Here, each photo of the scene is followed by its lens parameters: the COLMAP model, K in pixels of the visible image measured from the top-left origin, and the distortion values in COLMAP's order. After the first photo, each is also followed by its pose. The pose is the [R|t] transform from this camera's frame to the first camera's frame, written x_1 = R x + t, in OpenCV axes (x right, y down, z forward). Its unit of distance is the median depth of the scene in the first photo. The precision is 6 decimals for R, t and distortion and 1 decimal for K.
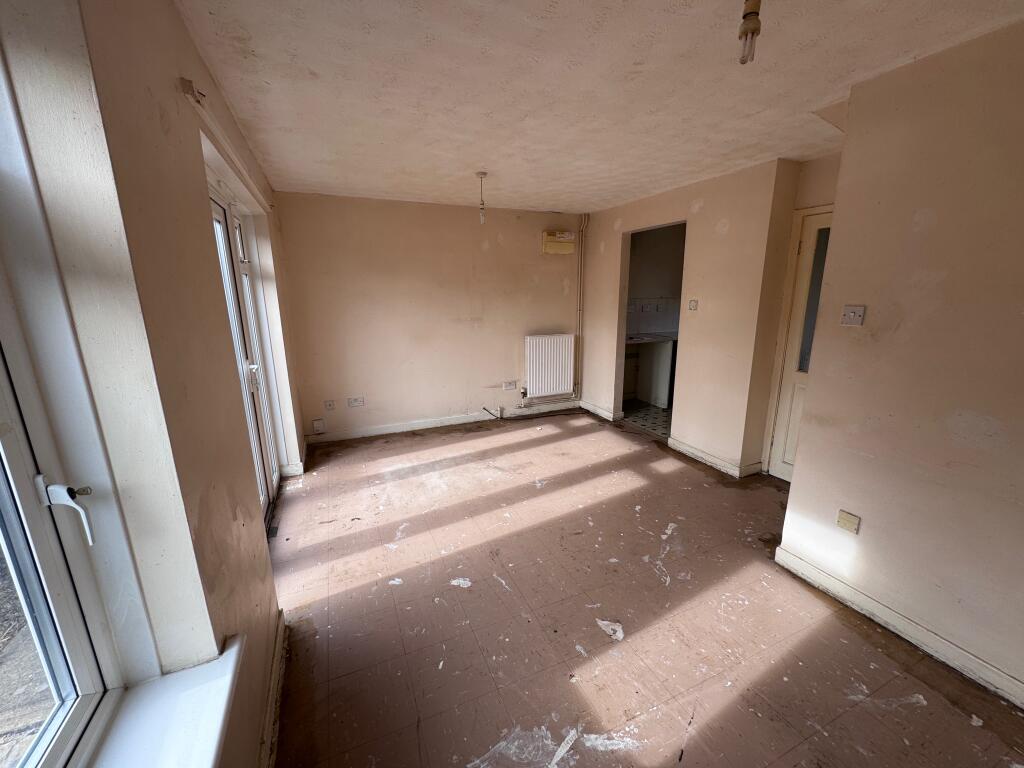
lens RADIAL K [[408.2, 0, 512.0], [0, 408.2, 384.0], [0, 0, 1]] dist [-0.002041, 0.000343]
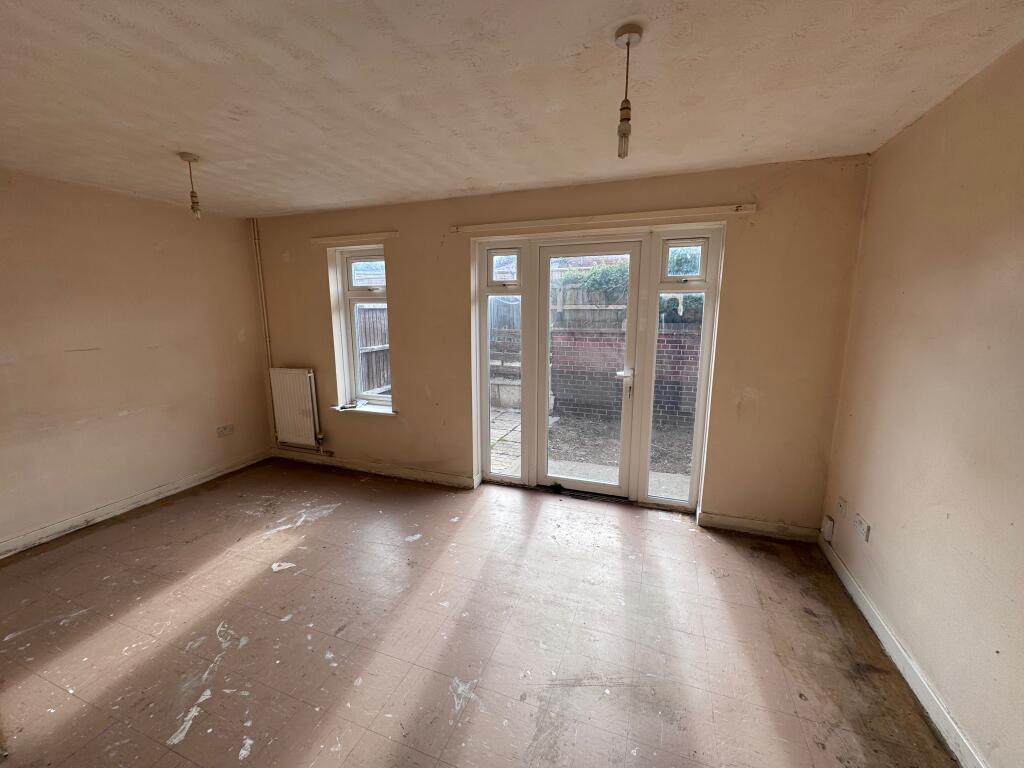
lens RADIAL K [[408.2, 0, 512.0], [0, 408.2, 384.0], [0, 0, 1]] dist [-0.002041, 0.000343]
pose [[-0.696257, 0.137374, -0.704524, 0.397220], [-0.153763, 0.930186, 0.333333, -0.349689], [0.701130, 0.340415, -0.626526, 1.483649]]
